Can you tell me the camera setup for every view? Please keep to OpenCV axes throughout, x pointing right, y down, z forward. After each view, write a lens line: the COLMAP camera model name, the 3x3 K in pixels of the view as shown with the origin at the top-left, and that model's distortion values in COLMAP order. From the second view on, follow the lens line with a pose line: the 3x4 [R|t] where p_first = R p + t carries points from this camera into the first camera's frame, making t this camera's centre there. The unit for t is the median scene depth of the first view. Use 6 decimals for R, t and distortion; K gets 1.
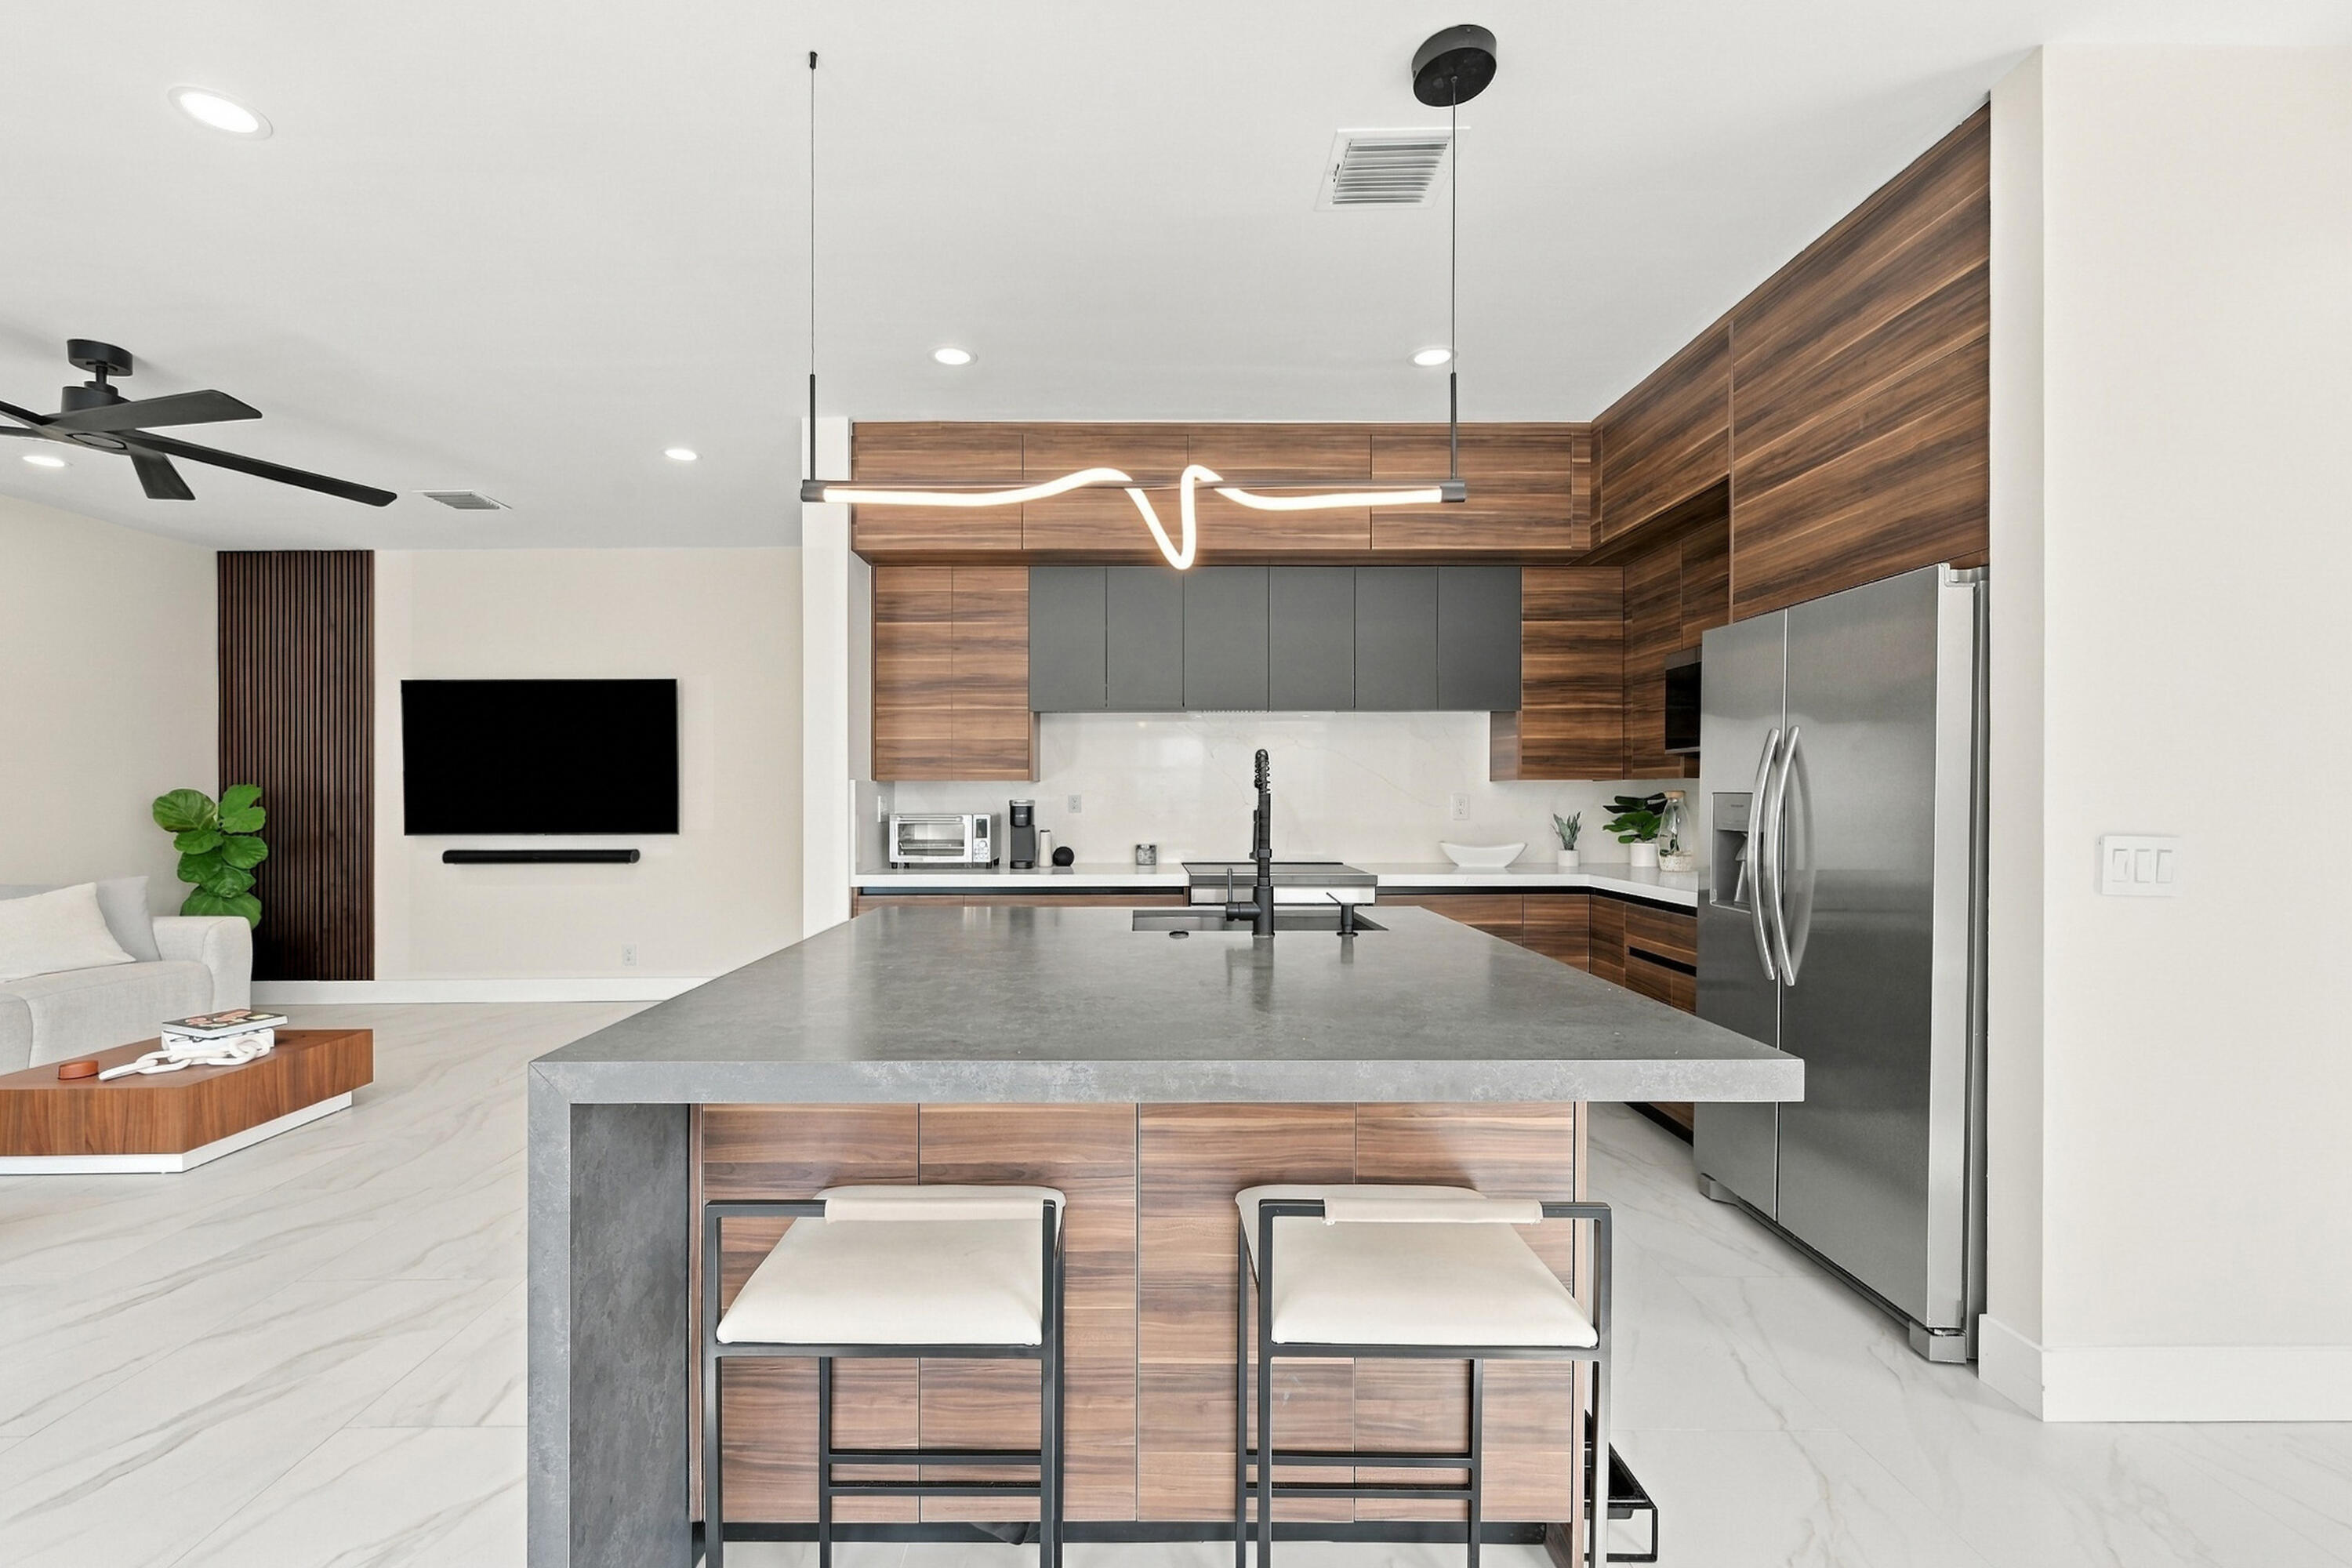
lens RADIAL K [[979.4, 0, 1168.6], [0, 979.4, 800.5], [0, 0, 1]] dist [0.000802, 0.000195]
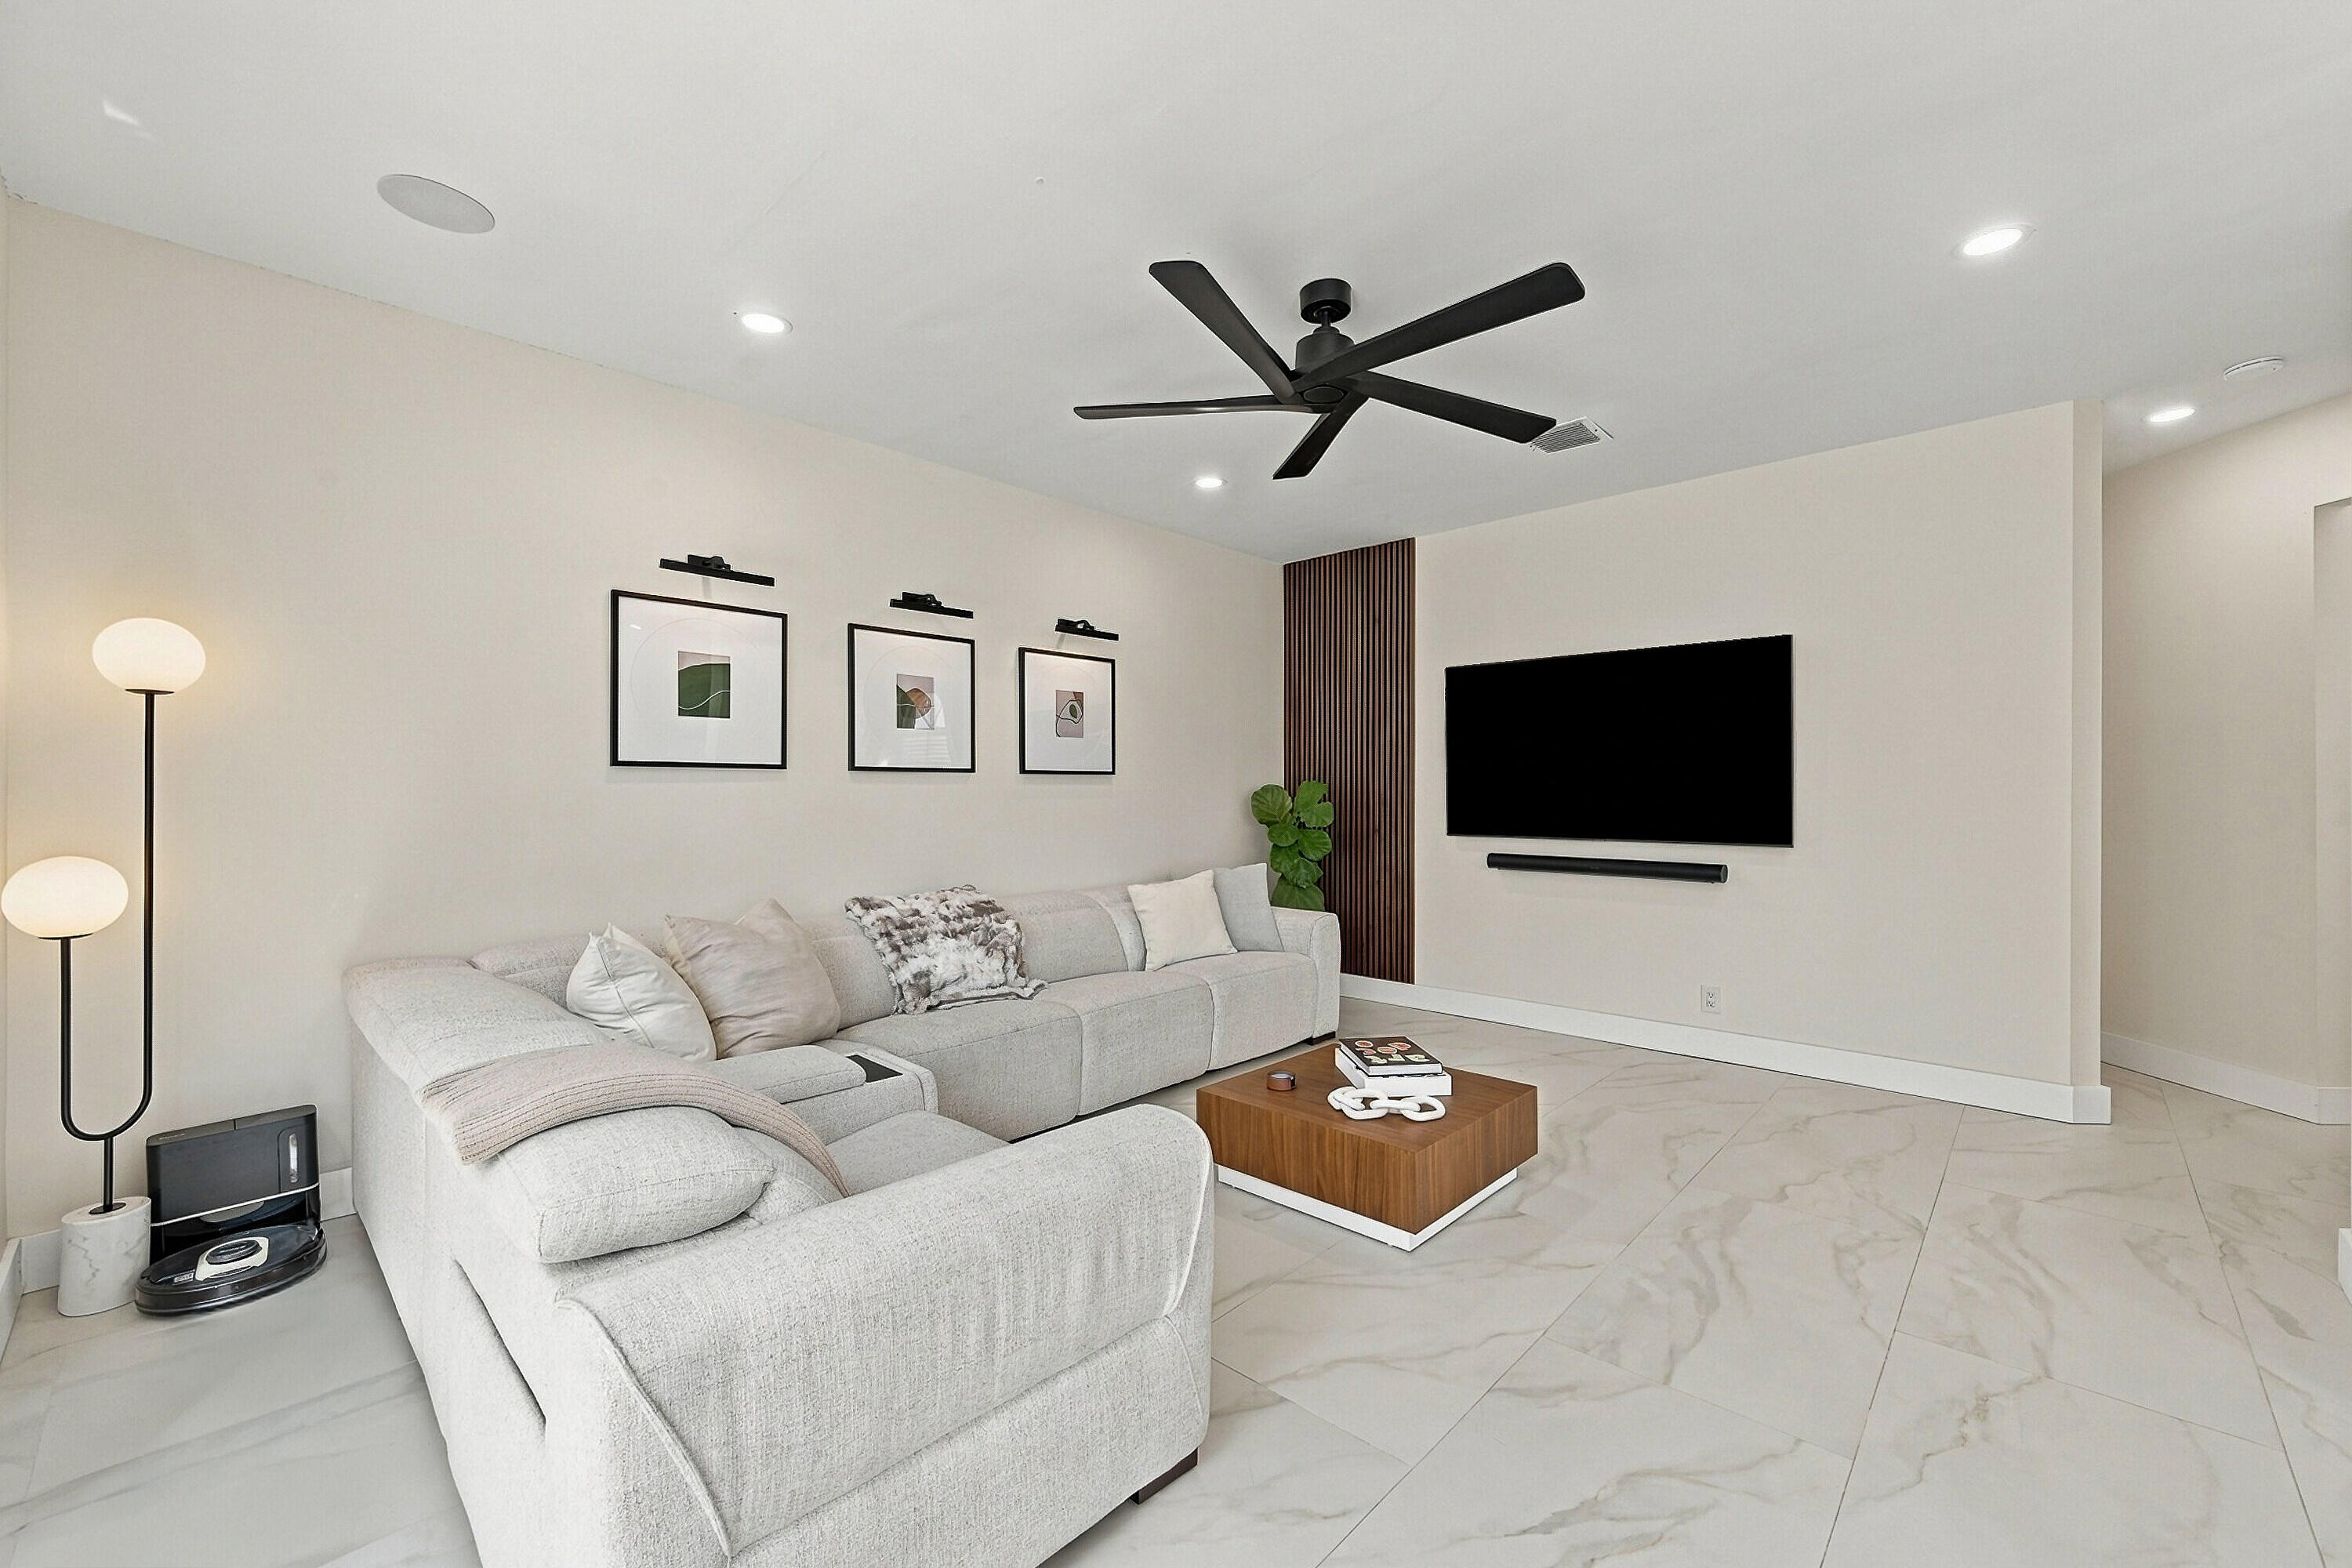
lens RADIAL K [[935.0, 0, 1163.8], [0, 935.0, 784.0], [0, 0, 1]] dist [-0.000464, -0.000225]
pose [[0.716177, 0.001362, -0.697917, -0.363123], [-0.013027, 0.999850, -0.011416, 0.000755], [0.697797, 0.017267, 0.716088, 0.176173]]
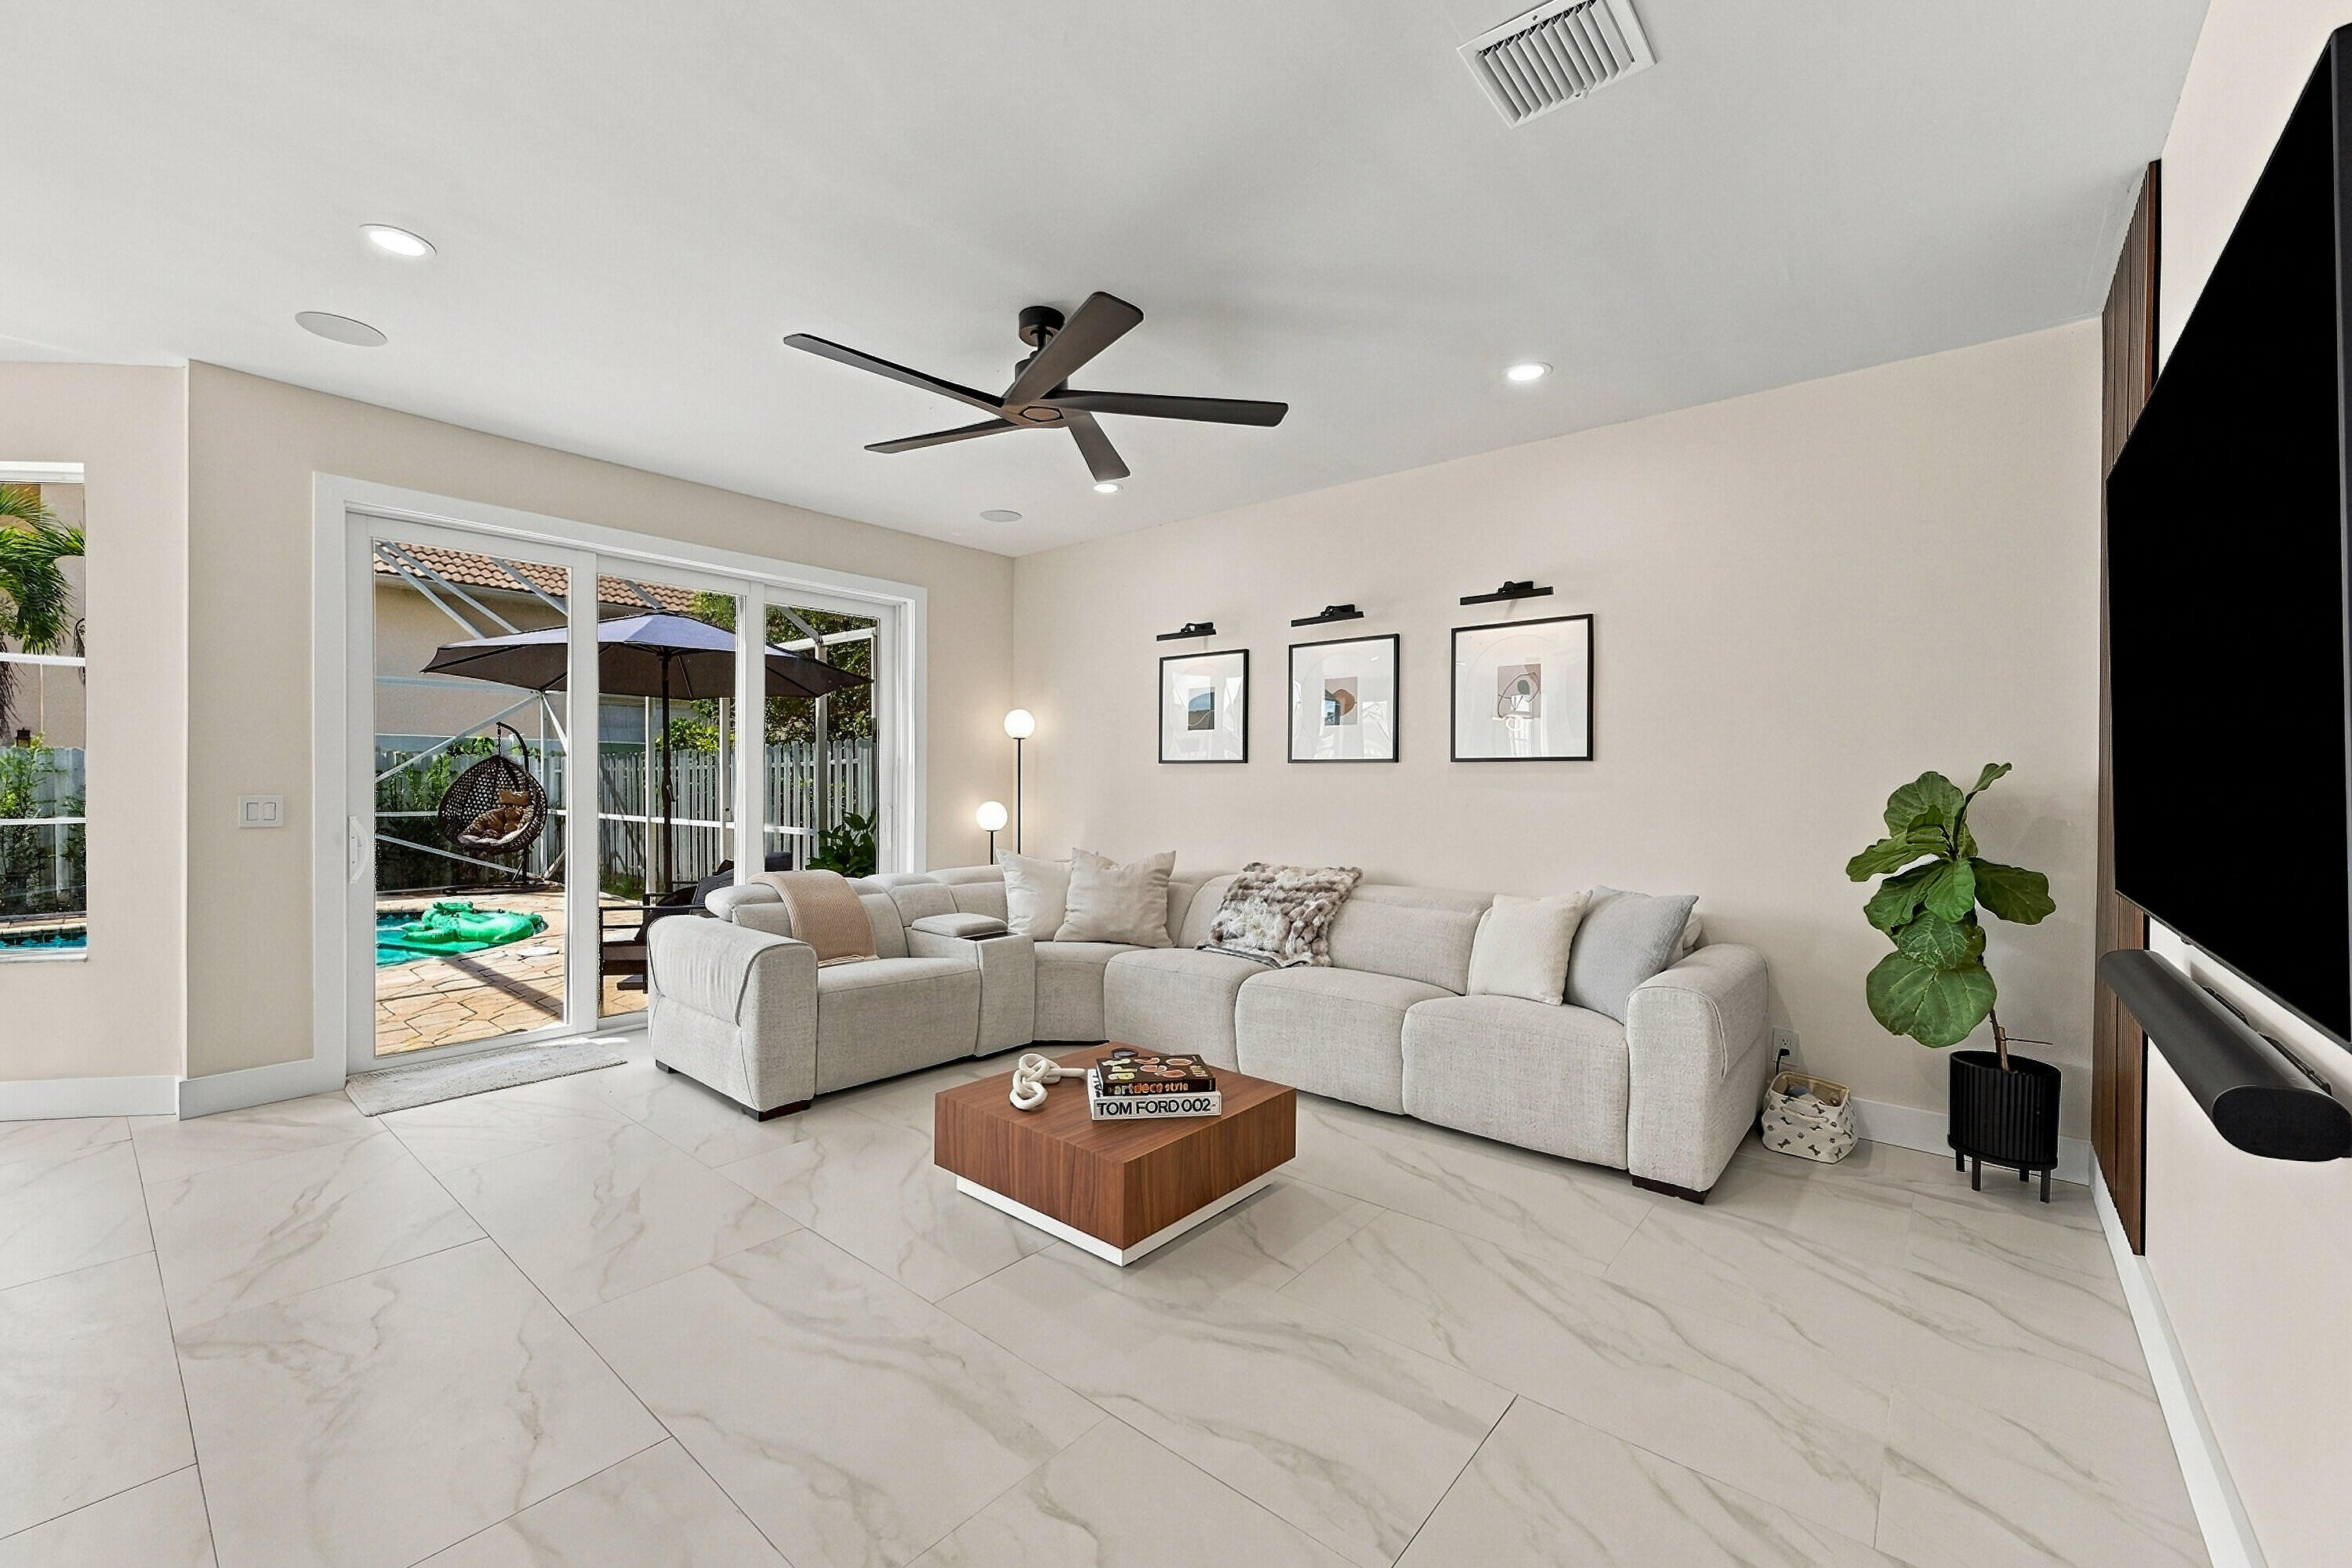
lens RADIAL K [[935.0, 0, 1163.8], [0, 935.0, 784.0], [0, 0, 1]] dist [-0.000464, -0.000225]
pose [[-0.655050, 0.002323, -0.755582, -0.286767], [-0.012047, 0.999836, 0.013518, -0.005182], [0.755490, 0.017957, -0.654914, 1.009737]]
